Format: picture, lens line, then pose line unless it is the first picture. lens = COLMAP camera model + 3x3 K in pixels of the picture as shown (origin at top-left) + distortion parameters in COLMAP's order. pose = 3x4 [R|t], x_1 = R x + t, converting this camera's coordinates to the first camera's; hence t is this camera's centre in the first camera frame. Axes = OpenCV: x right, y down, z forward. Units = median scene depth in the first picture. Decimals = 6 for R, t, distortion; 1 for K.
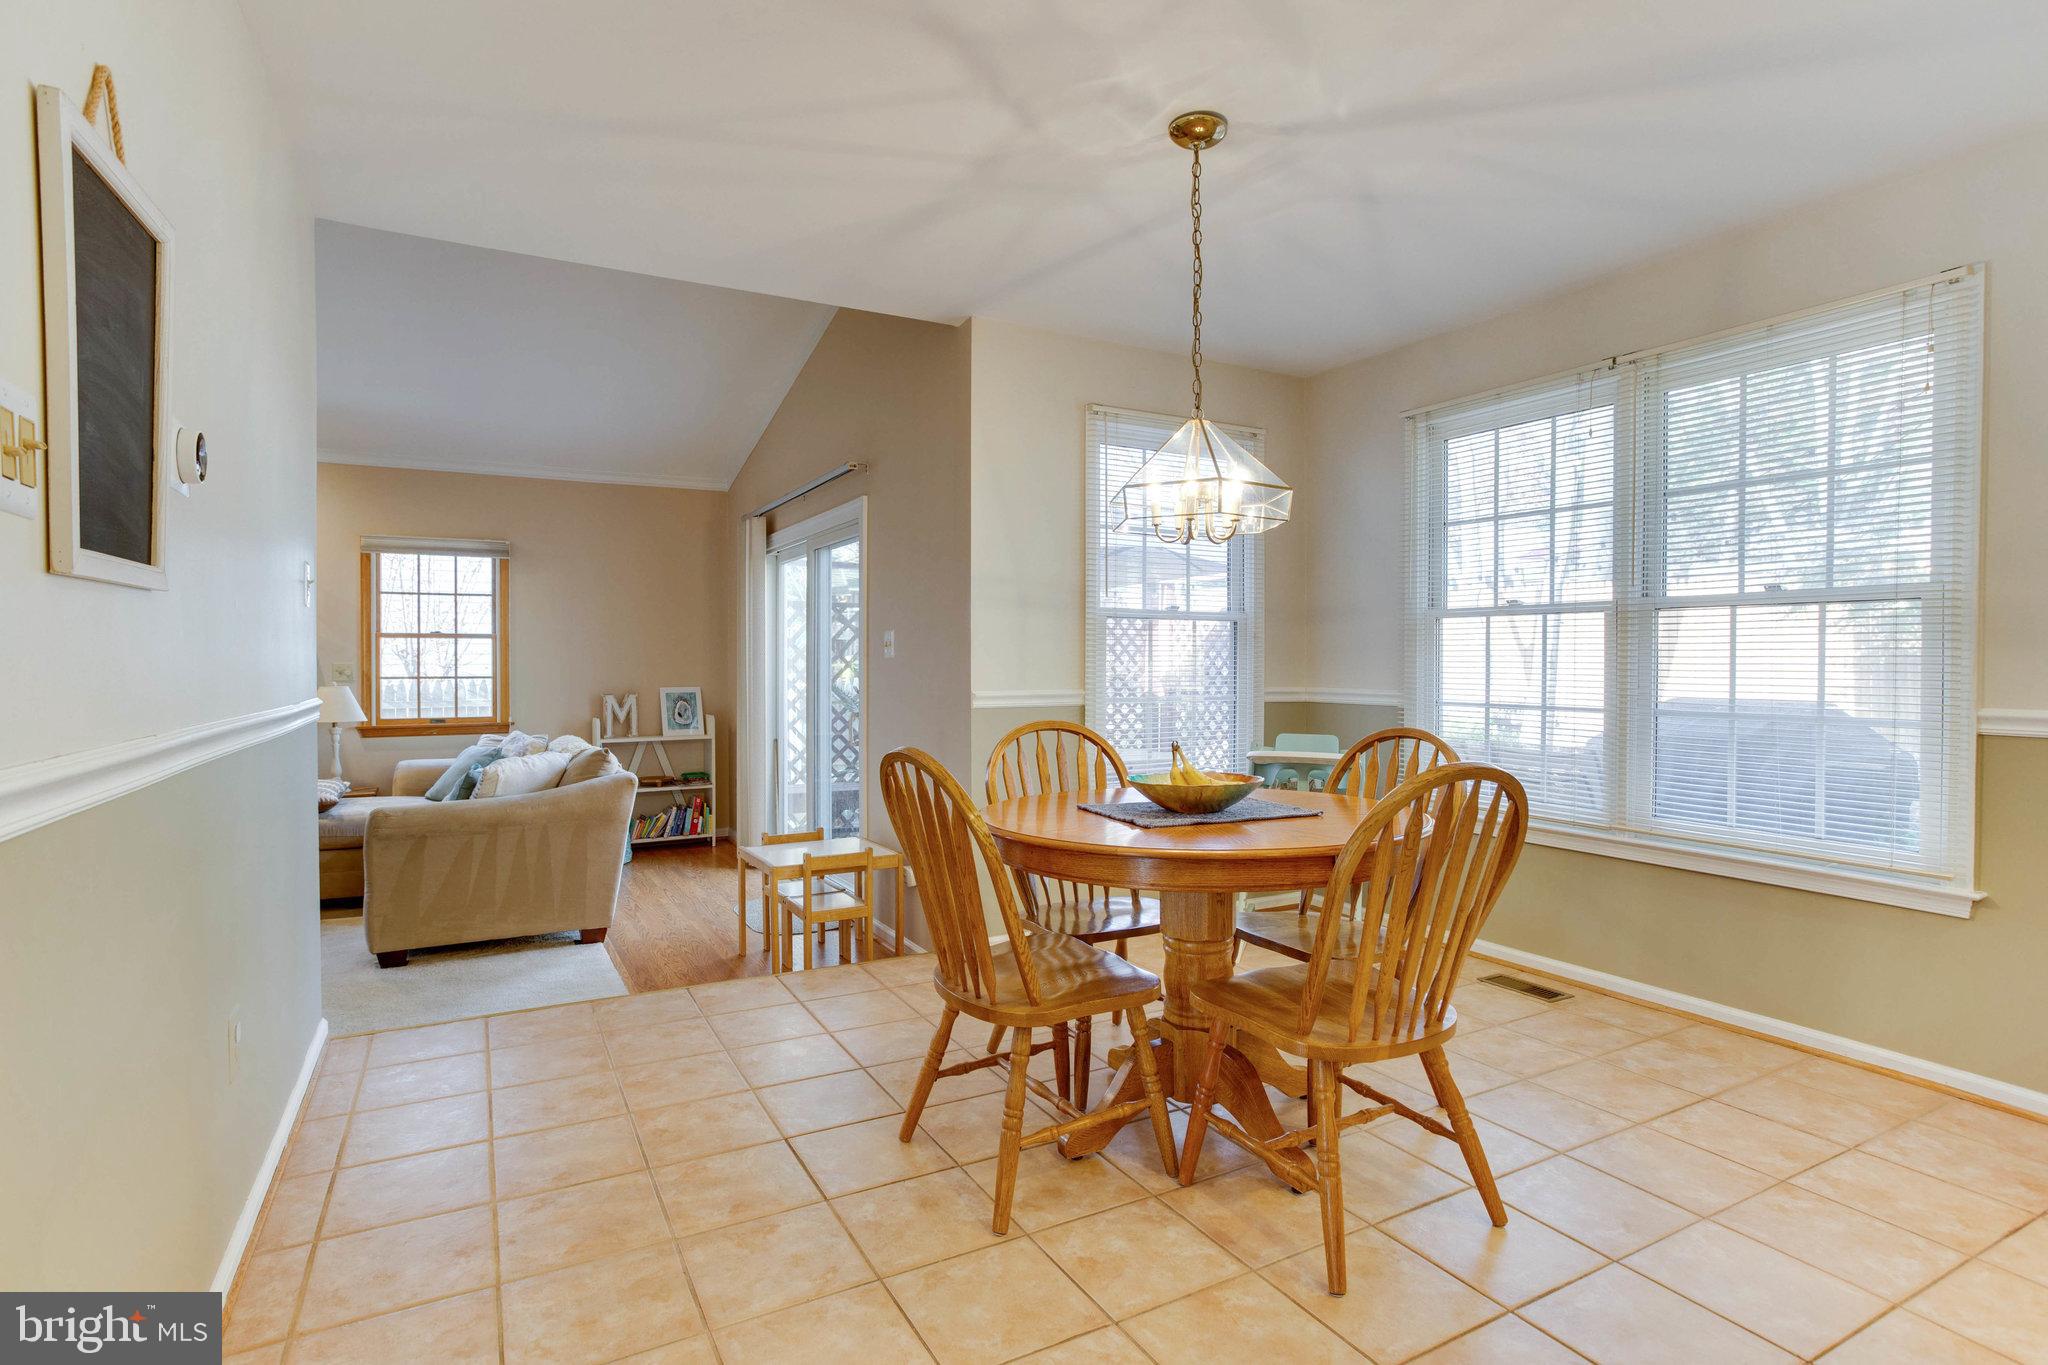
lens RADIAL K [[1017.9, 0, 1005.6], [0, 1017.9, 676.5], [0, 0, 1]] dist [-0.051786, 0.035981]
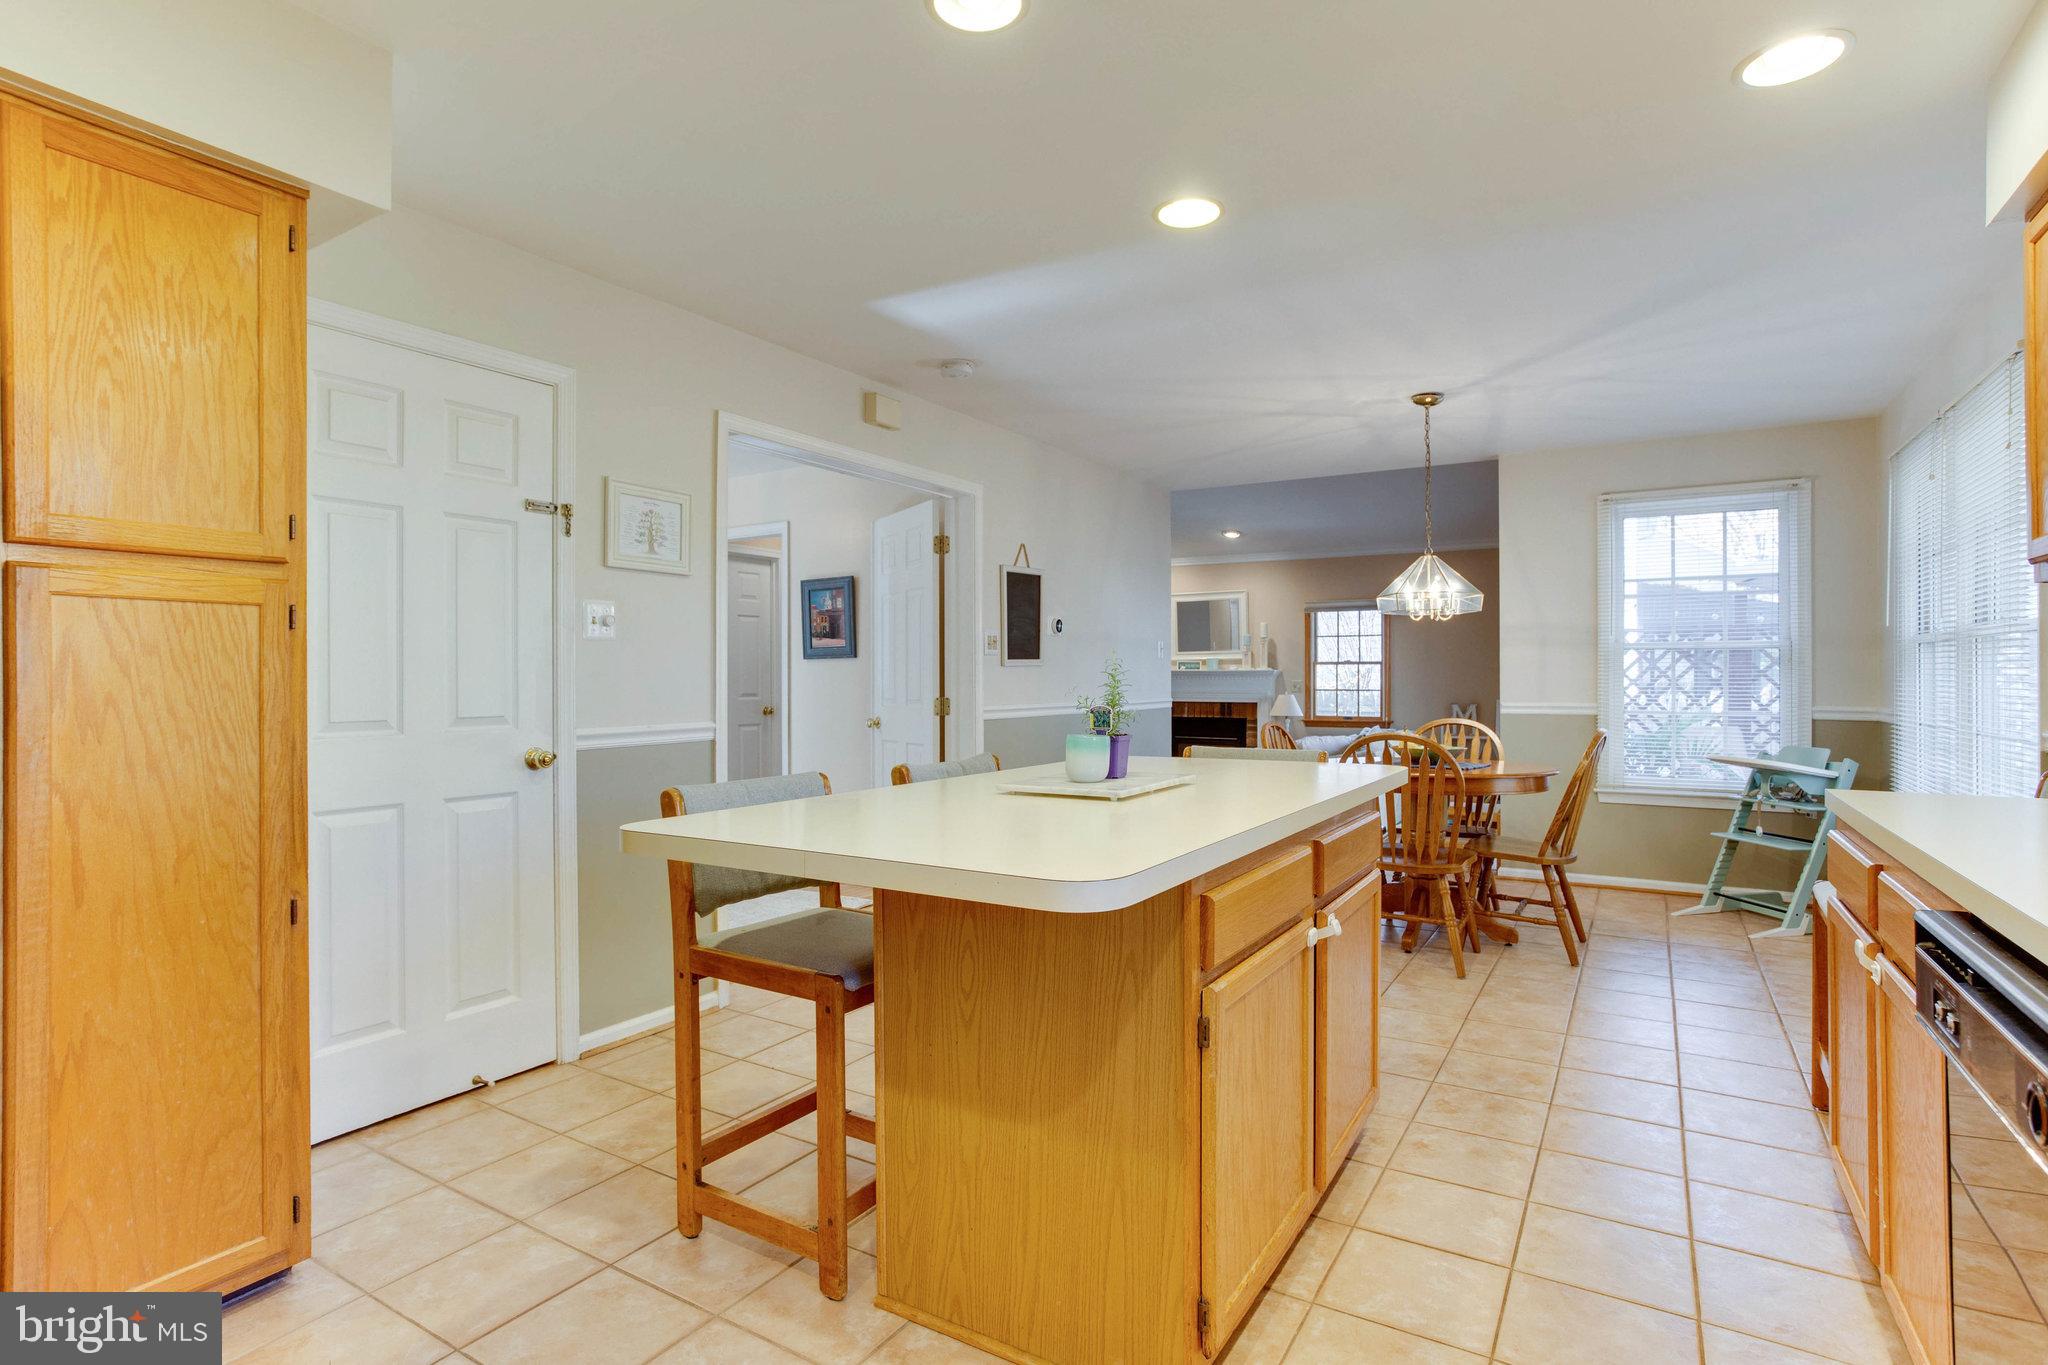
lens RADIAL K [[1017.9, 0, 1008.2], [0, 1017.9, 681.4], [0, 0, 1]] dist [-0.051786, 0.035981]
pose [[0.487328, 0.003182, -0.873213, 0.560162], [-0.011331, 0.999932, -0.002680, -0.002678], [0.873145, 0.011201, 0.487331, -0.225126]]
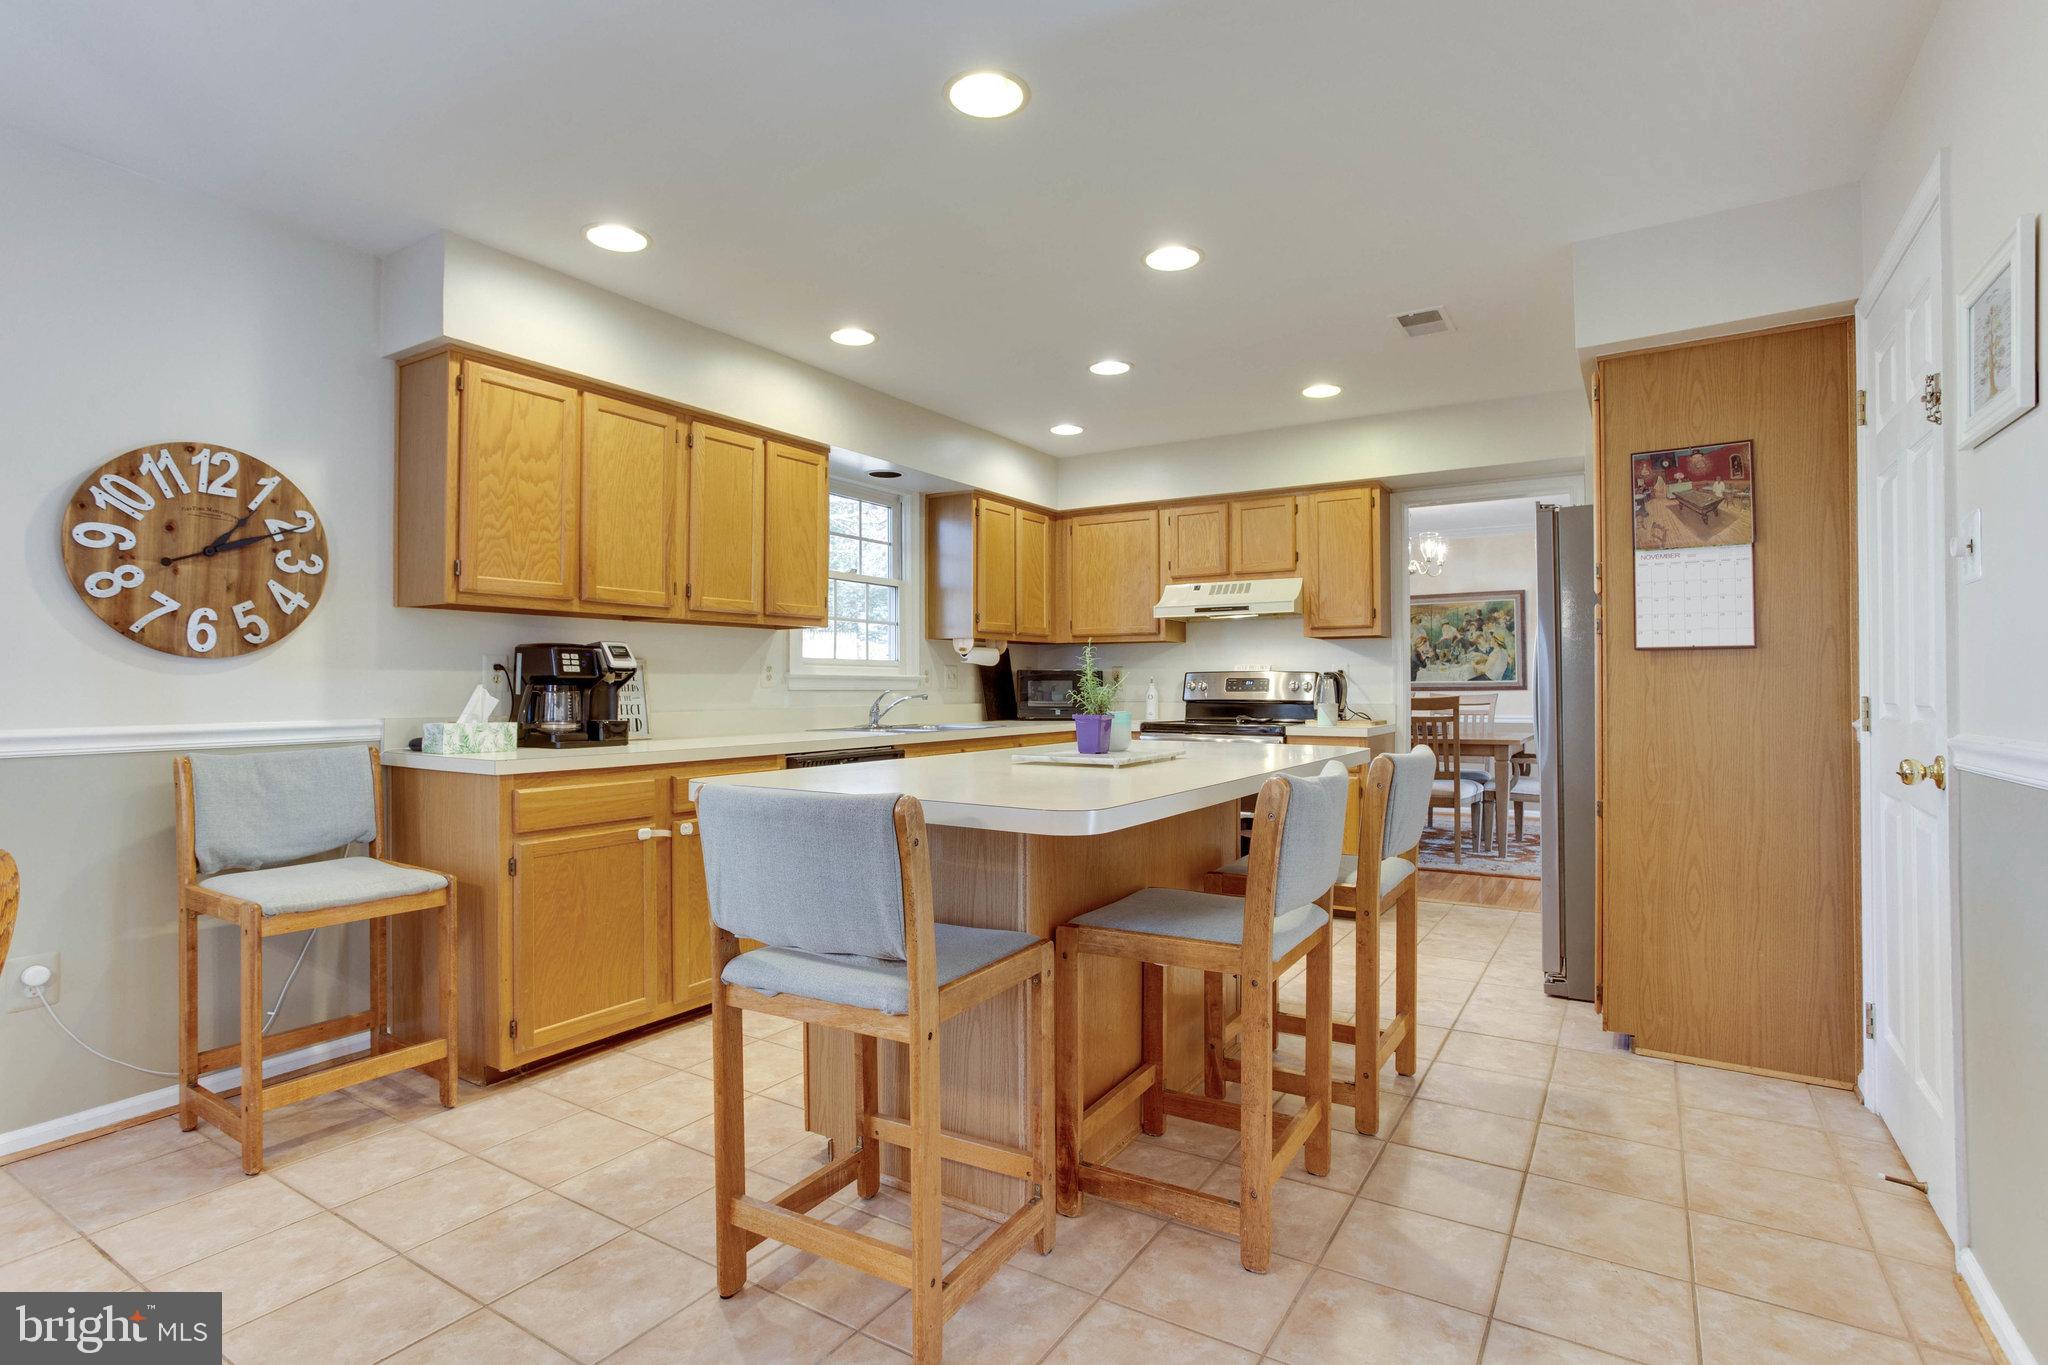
lens RADIAL K [[1017.9, 0, 1039.8], [0, 1017.9, 686.5], [0, 0, 1]] dist [-0.051786, 0.035981]
pose [[-0.509328, -0.000107, 0.860572, -0.102356], [0.015849, 0.999829, 0.009504, -0.000522], [-0.860426, 0.018480, -0.509240, 0.225976]]
